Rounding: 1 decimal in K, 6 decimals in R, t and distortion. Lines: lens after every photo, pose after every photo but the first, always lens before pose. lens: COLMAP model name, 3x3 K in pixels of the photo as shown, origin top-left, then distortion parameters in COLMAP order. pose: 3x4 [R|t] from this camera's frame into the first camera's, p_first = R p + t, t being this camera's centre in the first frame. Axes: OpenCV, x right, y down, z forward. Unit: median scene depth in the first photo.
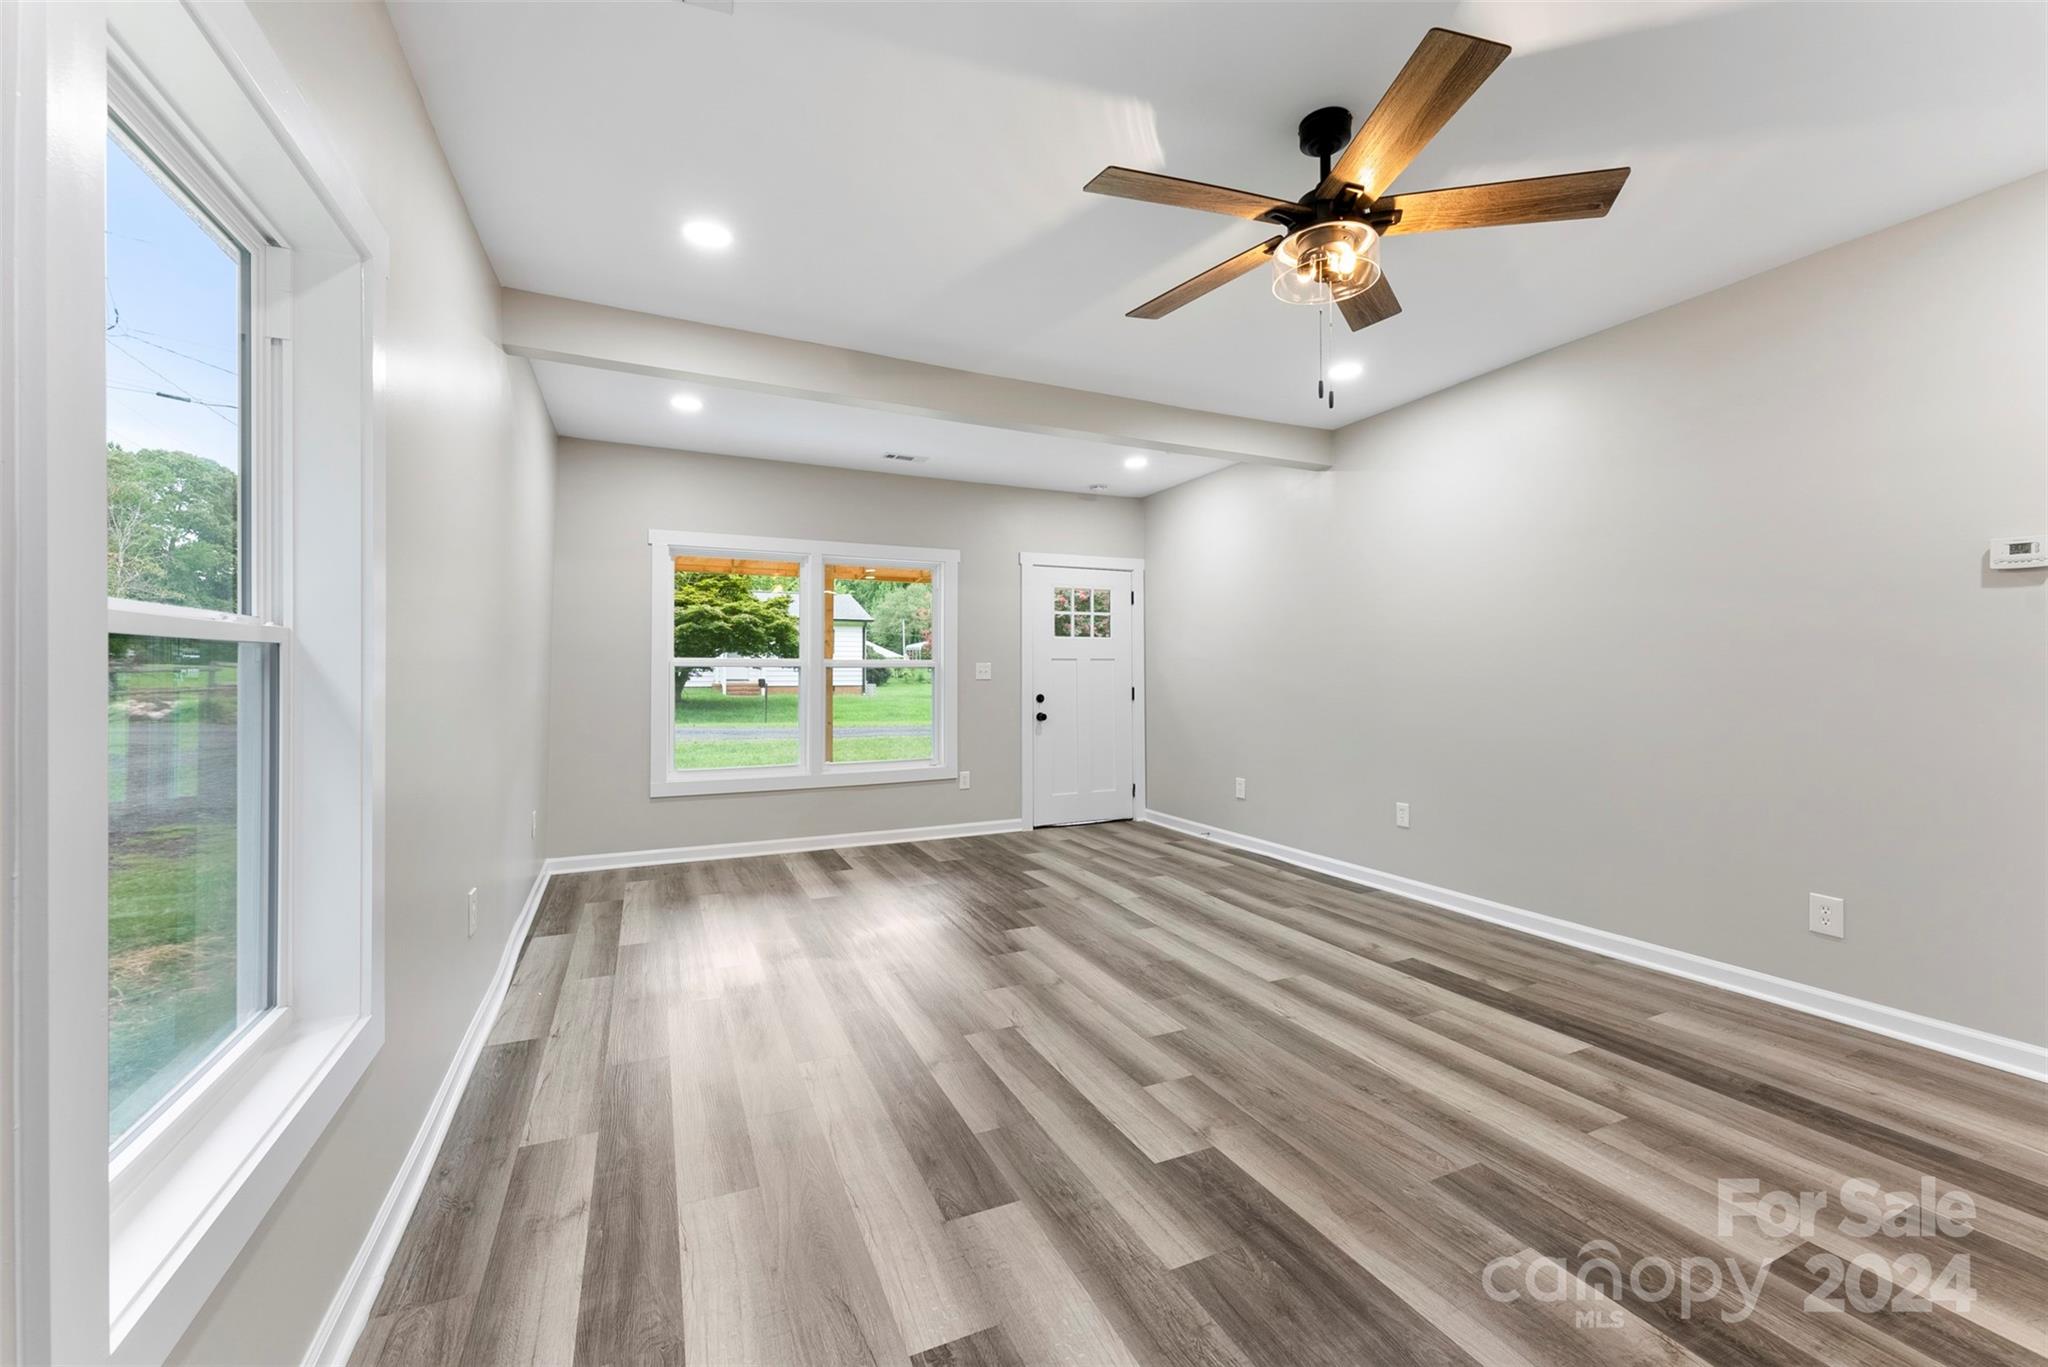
lens RADIAL K [[819.7, 0, 1024.9], [0, 819.7, 672.0], [0, 0, 1]] dist [-0.000128, -0.000032]
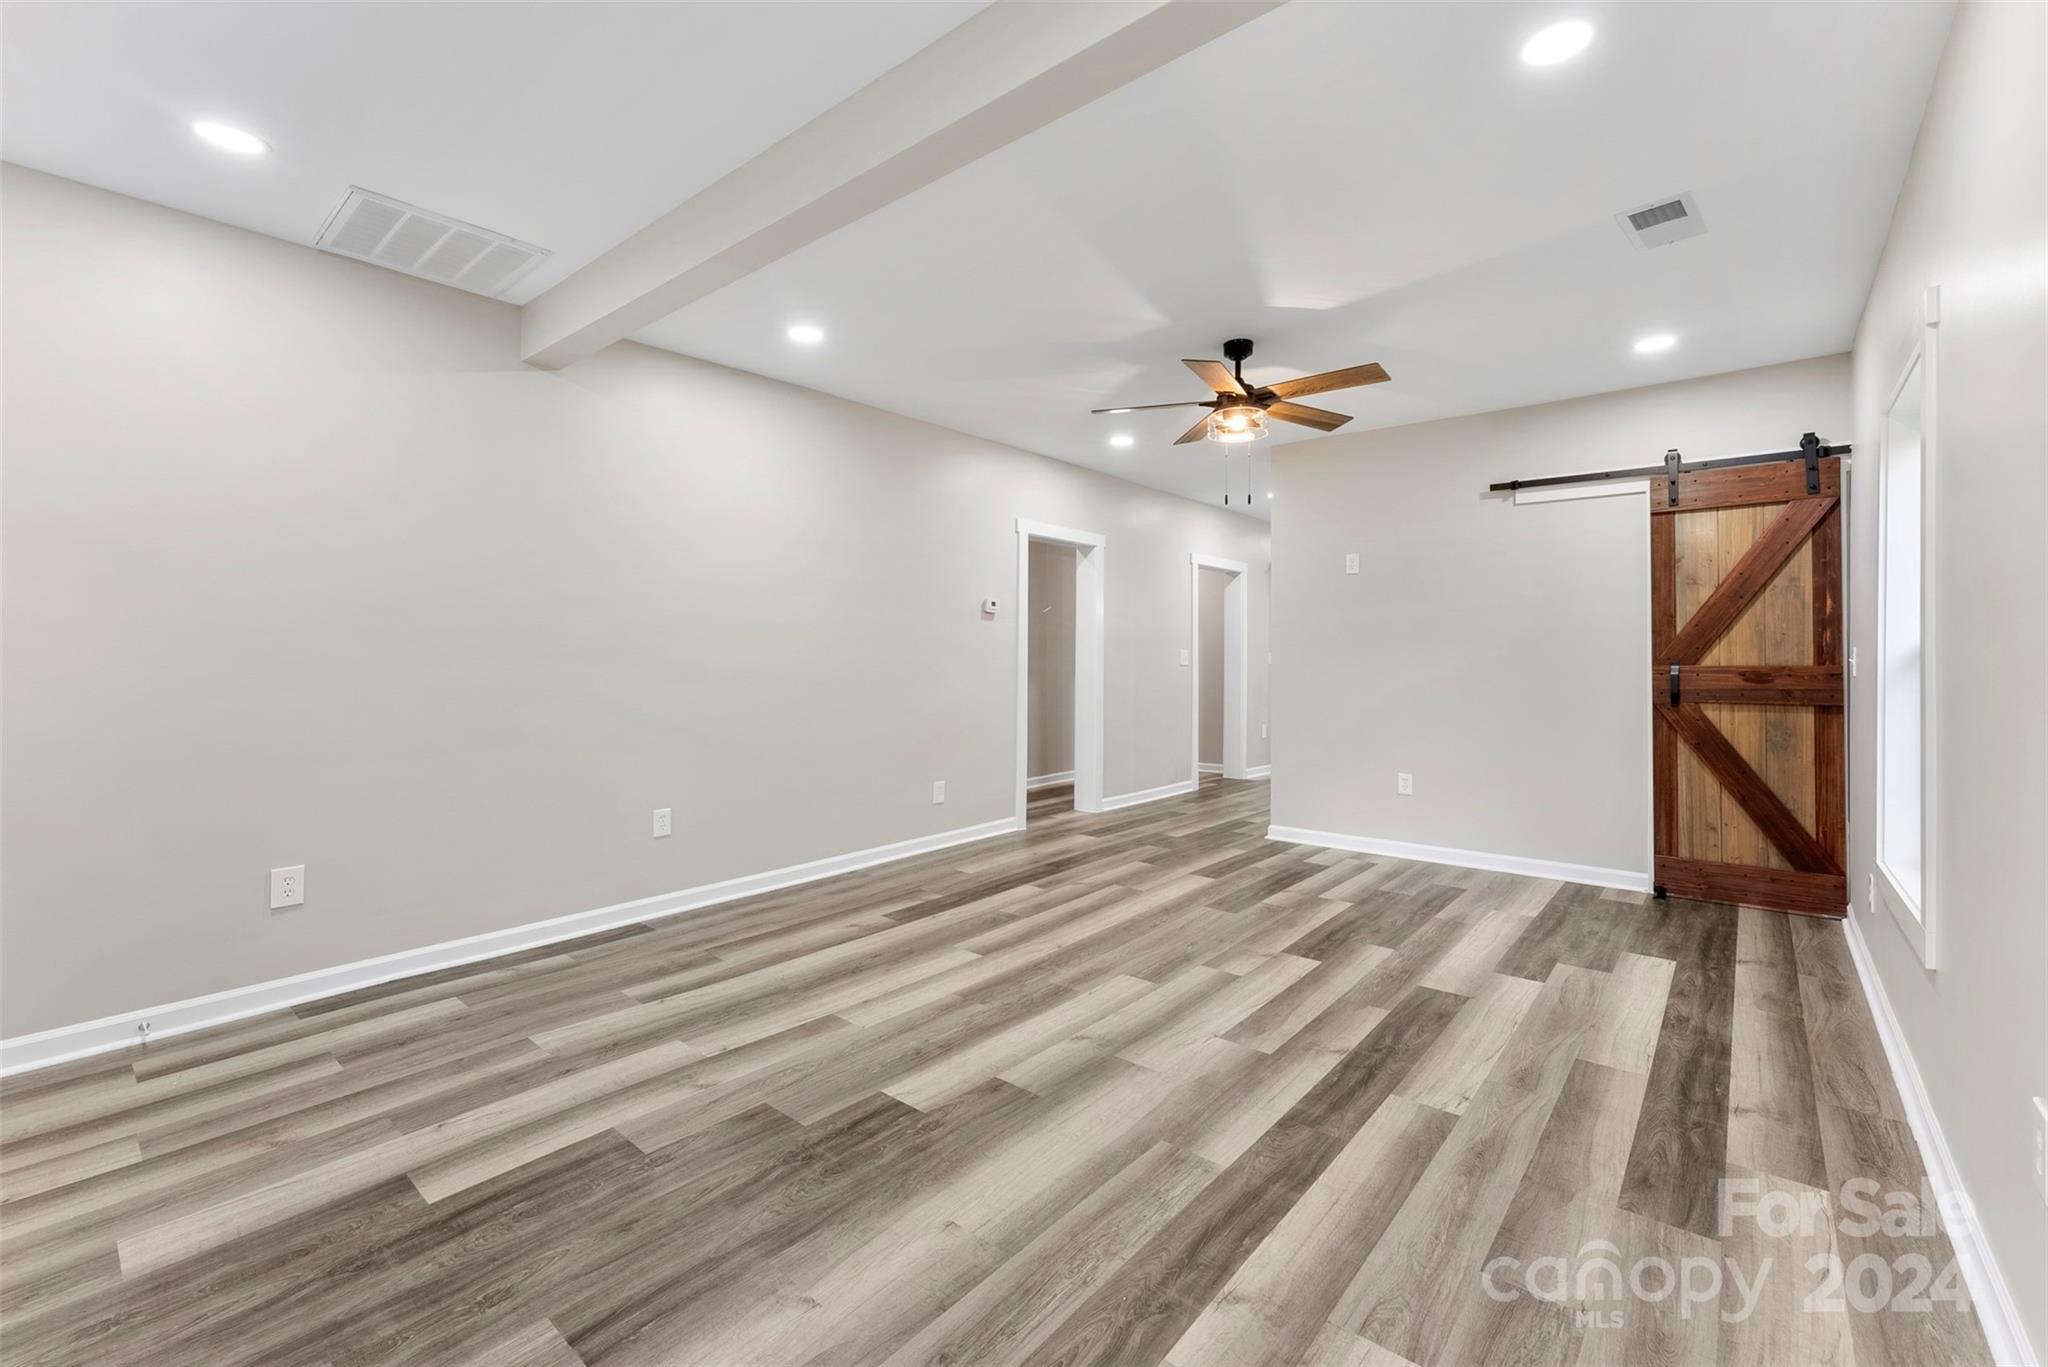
lens RADIAL K [[849.2, 0, 1024.3], [0, 849.2, 651.9], [0, 0, 1]] dist [0.001071, -0.000005]
pose [[-0.420132, 0.006866, 0.907437, -0.823163], [-0.001878, 0.999963, -0.008436, 0.001474], [-0.907461, -0.005248, -0.420104, 1.646294]]
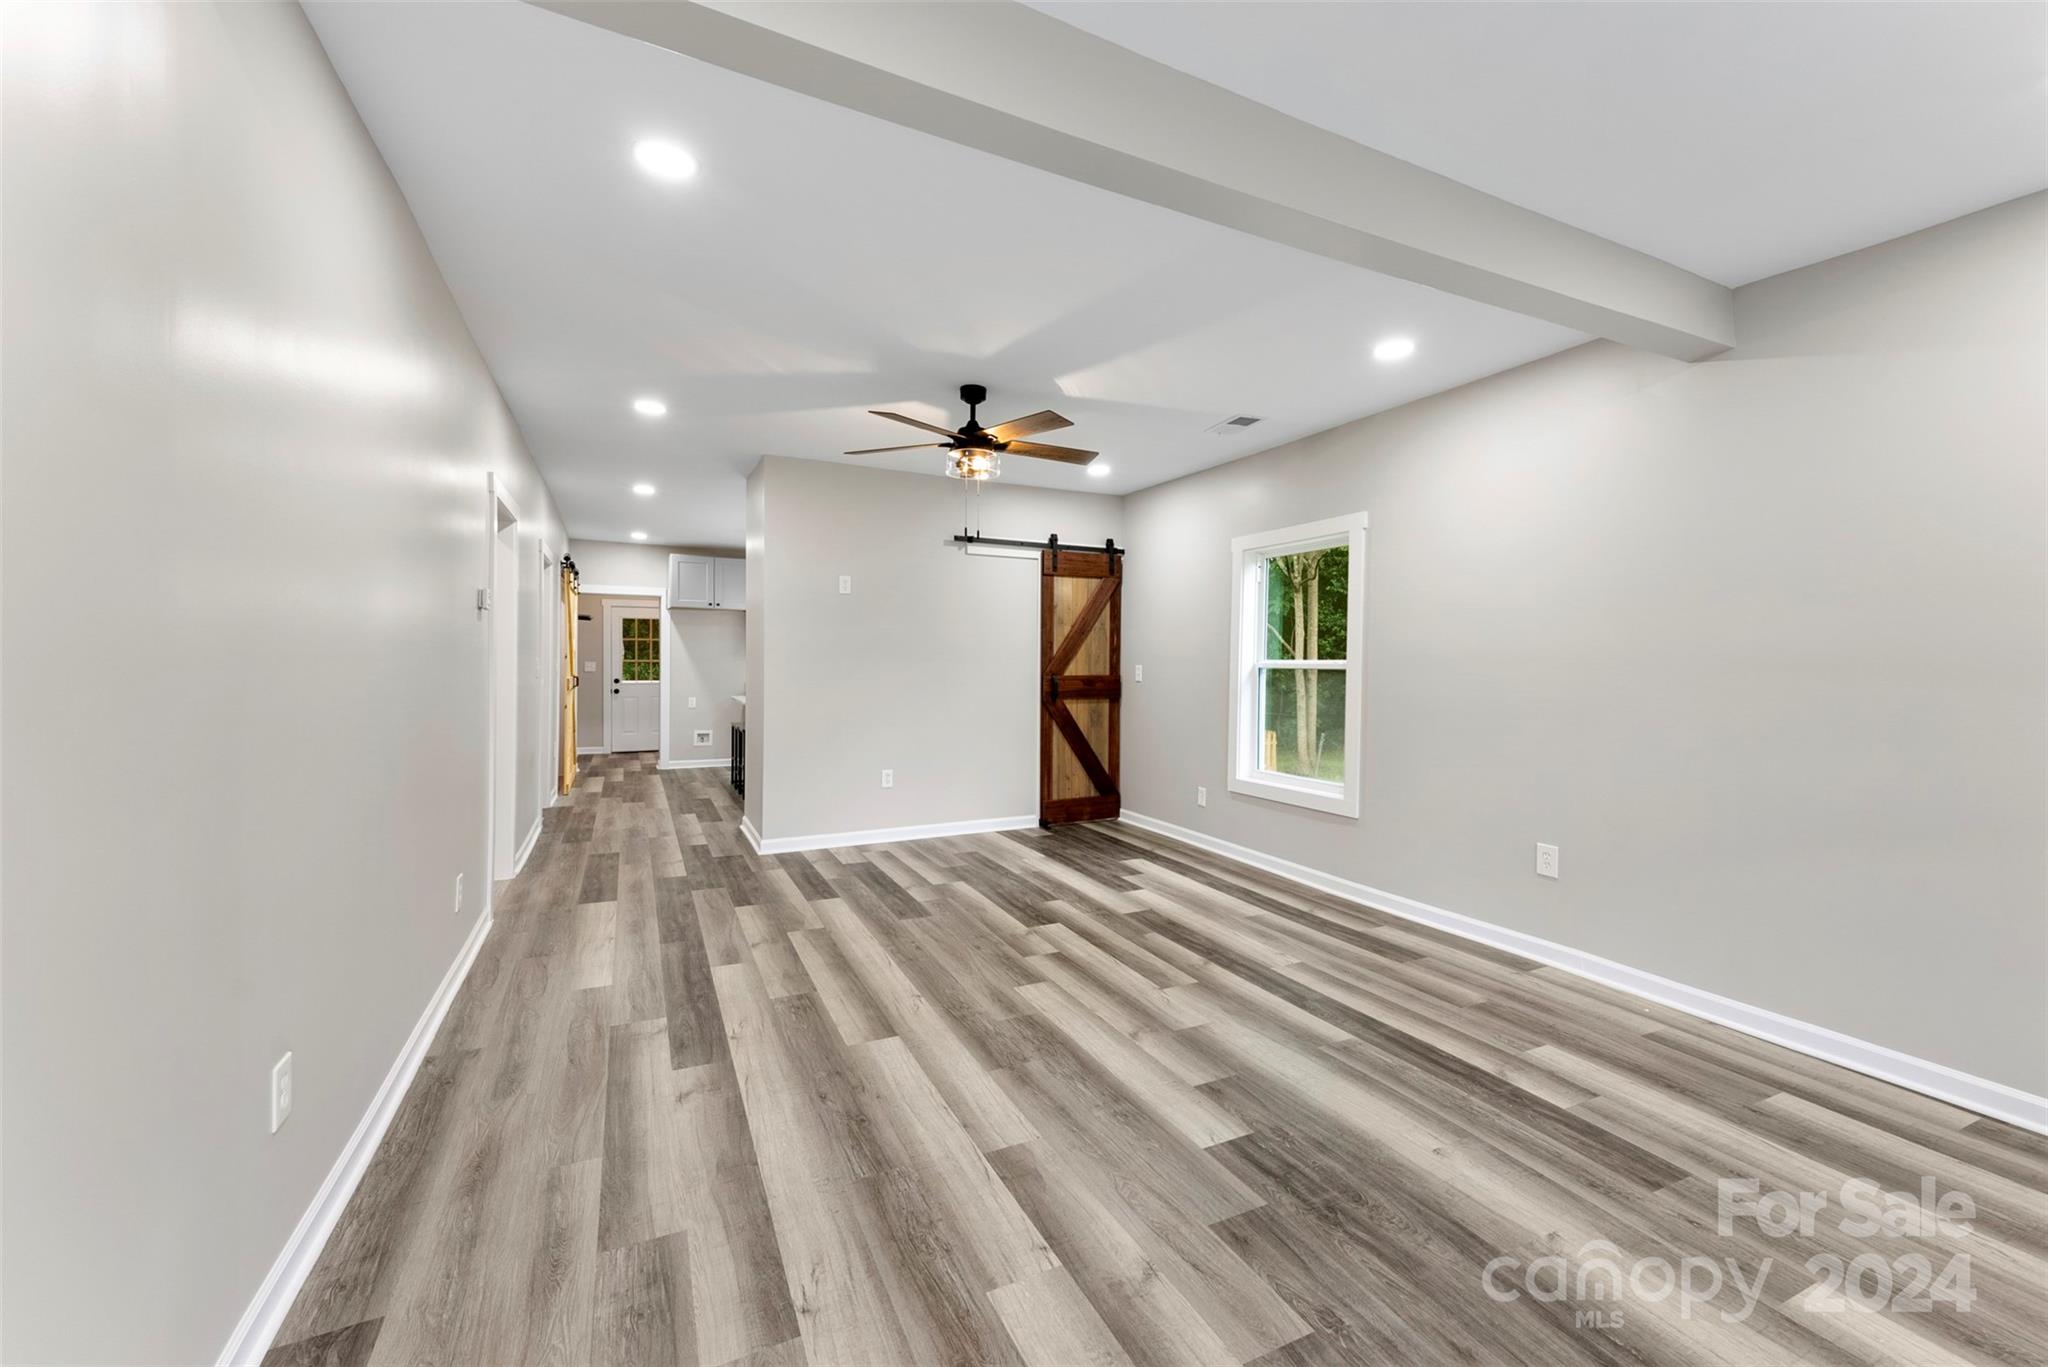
lens RADIAL K [[820.2, 0, 1020.7], [0, 820.2, 668.6], [0, 0, 1]] dist [0.024065, 0.000070]
pose [[-0.999862, -0.005976, -0.015494, 0.212837], [-0.006180, 0.999895, 0.013117, -0.037992], [0.015414, 0.013211, -0.999794, 2.211130]]
